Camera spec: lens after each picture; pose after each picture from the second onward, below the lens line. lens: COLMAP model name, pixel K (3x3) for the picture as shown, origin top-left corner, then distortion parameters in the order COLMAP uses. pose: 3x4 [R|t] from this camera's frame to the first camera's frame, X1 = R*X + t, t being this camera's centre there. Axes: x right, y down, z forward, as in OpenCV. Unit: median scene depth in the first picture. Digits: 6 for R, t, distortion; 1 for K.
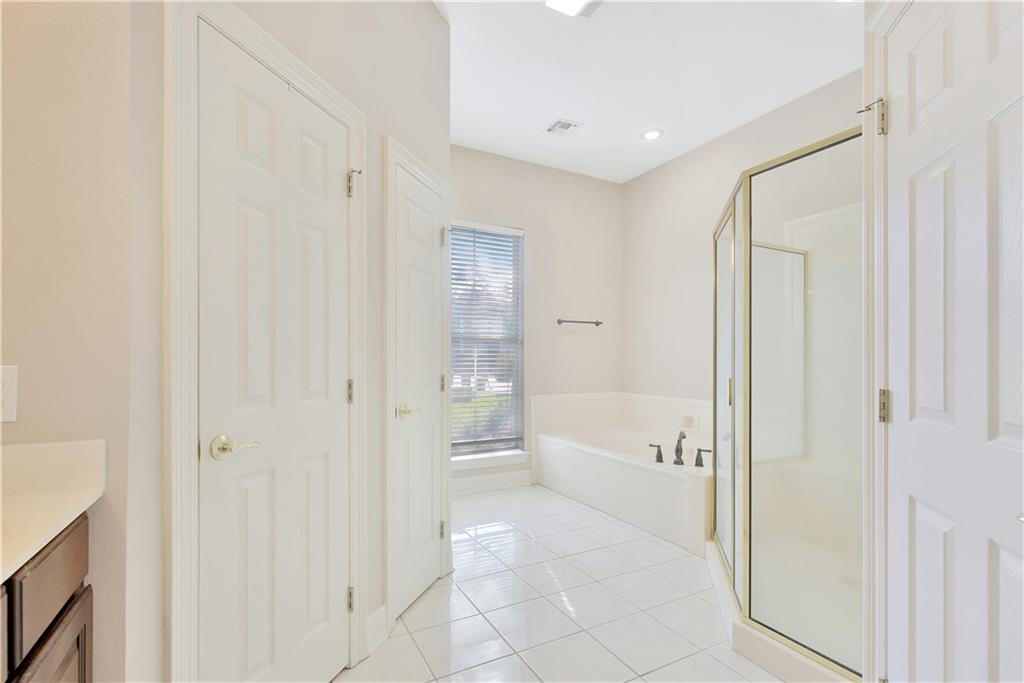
lens RADIAL K [[472.0, 0, 511.2], [0, 472.0, 360.1], [0, 0, 1]] dist [0.000295, -0.000251]
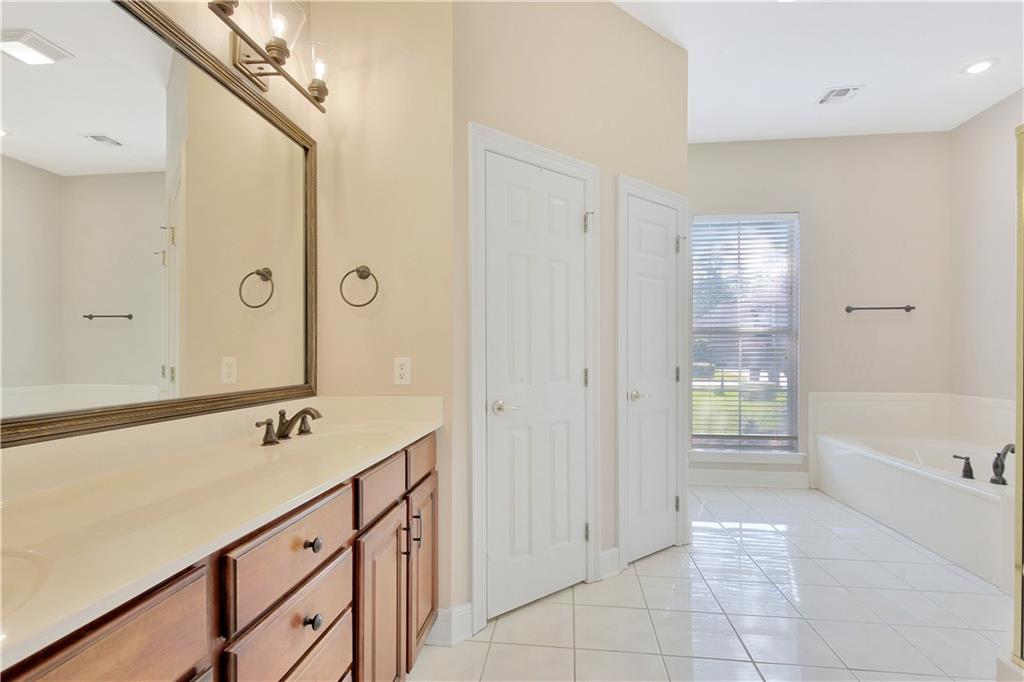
lens RADIAL K [[478.9, 0, 511.4], [0, 478.9, 357.8], [0, 0, 1]] dist [0.001447, -0.000626]
pose [[0.817332, 0.000793, -0.576167, 0.146112], [0.003673, 0.999972, 0.006586, 0.000286], [0.576156, -0.007500, 0.817306, -0.128280]]
